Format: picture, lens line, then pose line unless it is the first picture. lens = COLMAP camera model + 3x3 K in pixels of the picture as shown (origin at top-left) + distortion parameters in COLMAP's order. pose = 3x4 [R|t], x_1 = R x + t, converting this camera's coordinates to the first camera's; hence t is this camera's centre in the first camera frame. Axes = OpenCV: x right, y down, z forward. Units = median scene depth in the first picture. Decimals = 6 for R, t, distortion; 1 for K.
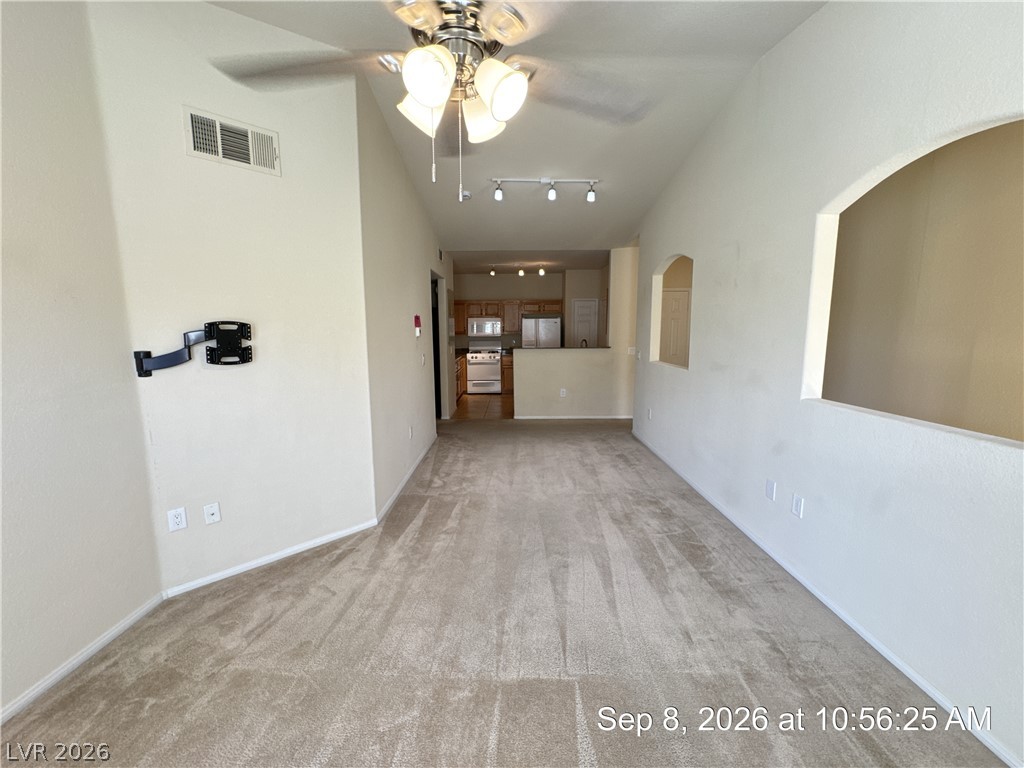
lens RADIAL K [[409.7, 0, 513.1], [0, 409.7, 383.9], [0, 0, 1]] dist [-0.002683, -0.000280]
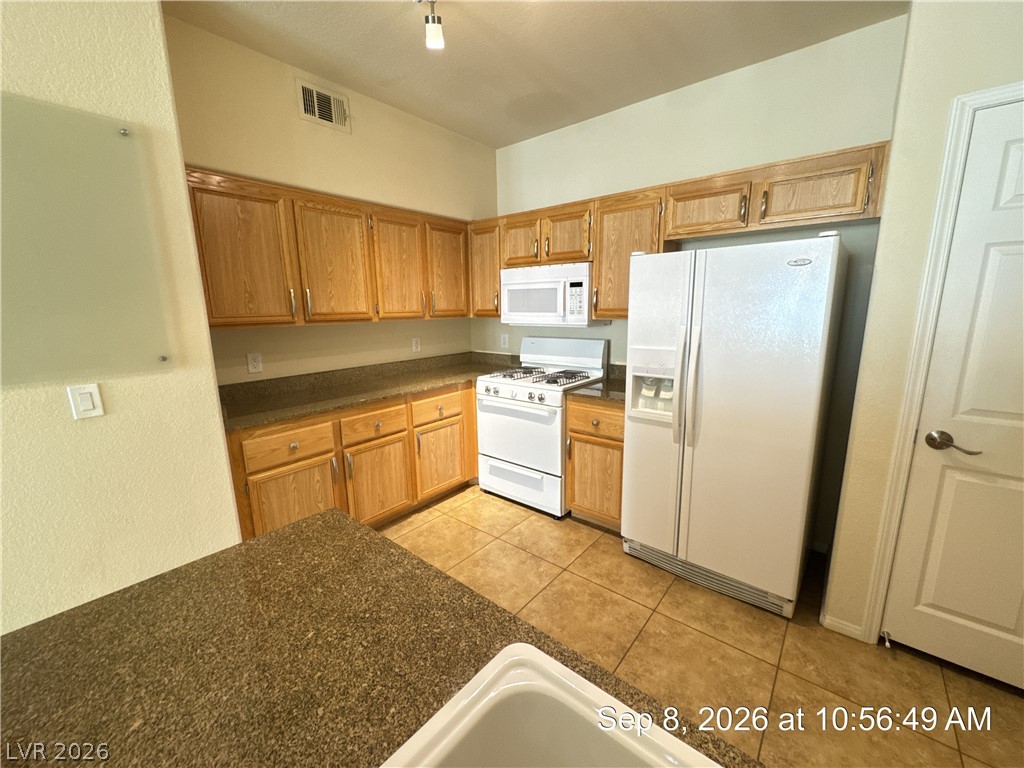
lens RADIAL K [[409.7, 0, 513.1], [0, 409.7, 383.9], [0, 0, 1]] dist [-0.002683, -0.000280]
pose [[0.773023, 0.112573, -0.624309, 0.307876], [-0.074679, 0.993435, 0.086664, -0.253351], [0.629967, -0.020371, 0.776355, 1.926888]]
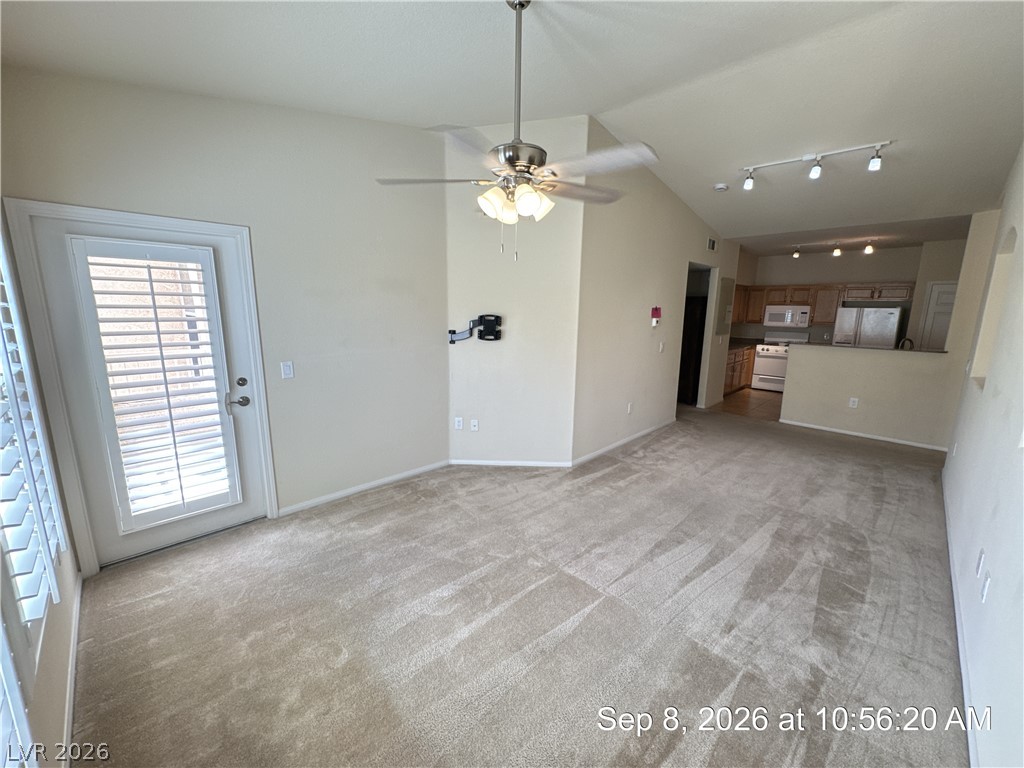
lens RADIAL K [[409.7, 0, 513.1], [0, 409.7, 383.9], [0, 0, 1]] dist [-0.002683, -0.000280]
pose [[0.708174, 0.146110, -0.690754, 0.371541], [-0.114135, 0.989176, 0.092219, -0.024333], [0.696751, 0.013532, 0.717185, -0.089681]]
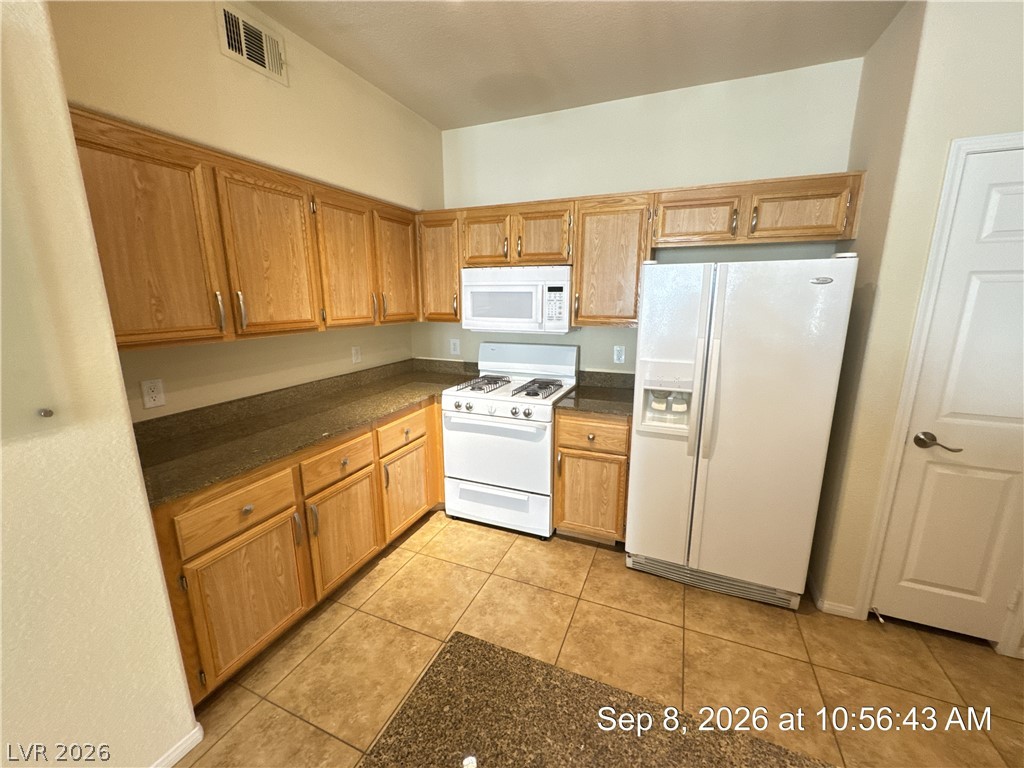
lens RADIAL K [[409.7, 0, 513.1], [0, 409.7, 383.9], [0, 0, 1]] dist [-0.002683, -0.000280]
pose [[0.923486, 0.083339, -0.374471, 0.113825], [-0.054118, 0.994658, 0.087901, -0.274523], [0.379797, -0.060910, 0.923063, 1.900297]]
